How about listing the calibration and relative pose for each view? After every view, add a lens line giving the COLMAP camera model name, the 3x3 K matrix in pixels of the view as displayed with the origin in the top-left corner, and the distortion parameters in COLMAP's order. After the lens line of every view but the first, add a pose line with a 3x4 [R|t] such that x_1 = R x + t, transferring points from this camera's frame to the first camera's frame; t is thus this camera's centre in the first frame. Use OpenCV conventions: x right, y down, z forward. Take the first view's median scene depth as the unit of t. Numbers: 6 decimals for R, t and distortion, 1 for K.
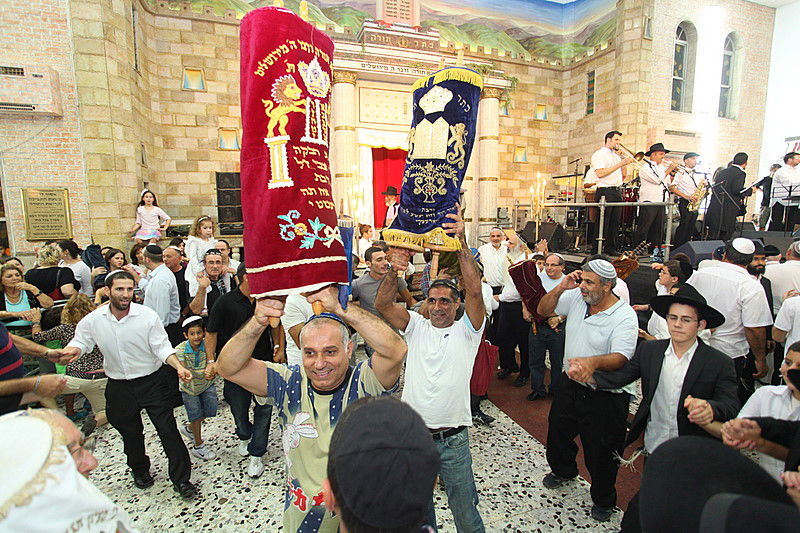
lens RADIAL K [[382.7, 0, 404.3], [0, 382.7, 264.5], [0, 0, 1]] dist [-0.053182, 0.016086]
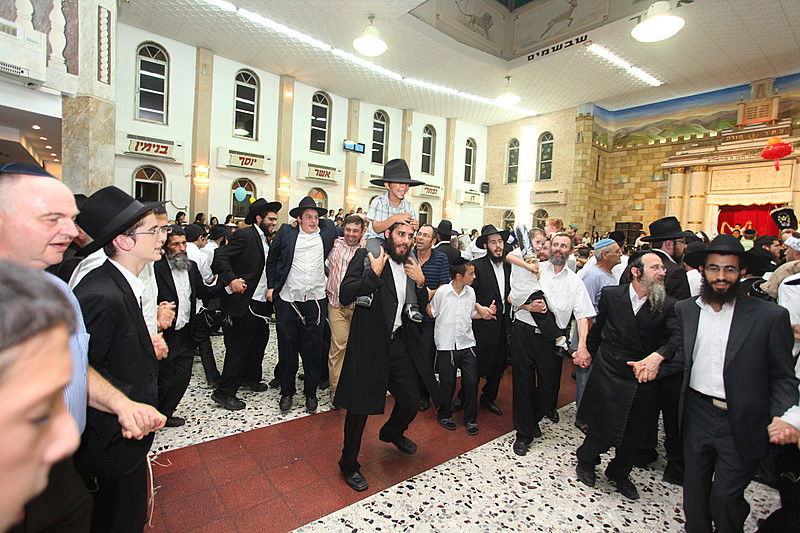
lens RADIAL K [[382.7, 0, 400.9], [0, 382.7, 266.2], [0, 0, 1]] dist [-0.053182, 0.016086]
pose [[0.335076, 0.088223, -0.938052, 0.975257], [-0.185849, 0.982235, 0.025993, 0.161530], [0.923680, 0.165626, 0.345519, -0.761331]]
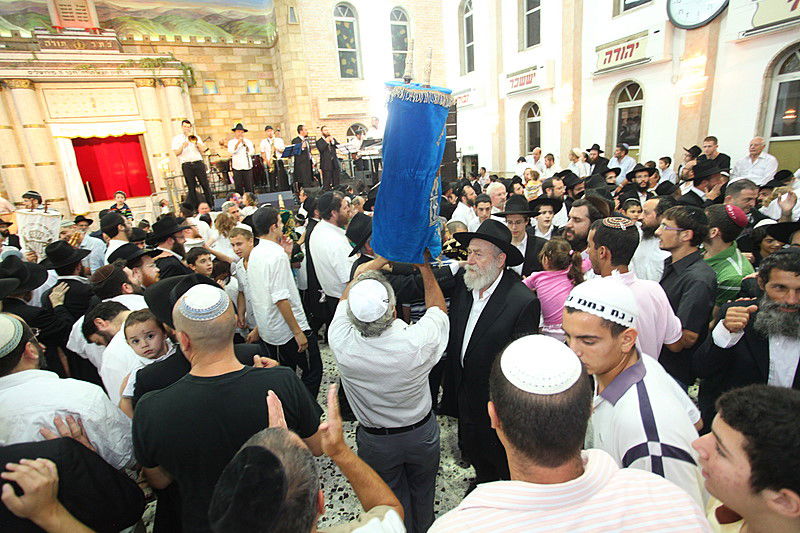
lens RADIAL K [[382.7, 0, 401.4], [0, 382.7, 263.0], [0, 0, 1]] dist [-0.053182, 0.016086]
pose [[0.991013, -0.098221, 0.090811, 0.847374], [0.085204, 0.986826, 0.137533, 0.023640], [-0.103123, -0.128559, 0.986326, -0.357423]]
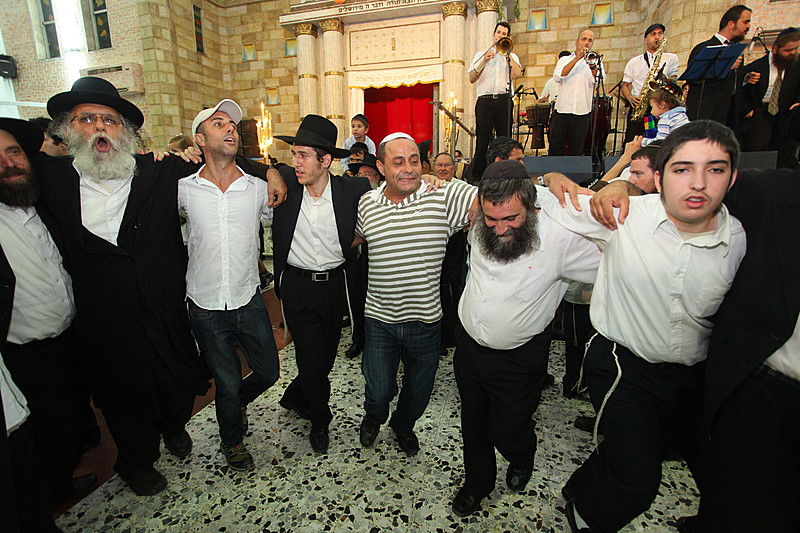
lens RADIAL K [[382.7, 0, 395.5], [0, 382.7, 259.8], [0, 0, 1]] dist [-0.053182, 0.016086]
pose [[0.821432, 0.120483, -0.557434, 0.635661], [-0.071377, 0.991463, 0.109113, 0.042802], [0.565822, -0.049841, 0.823020, 0.163803]]
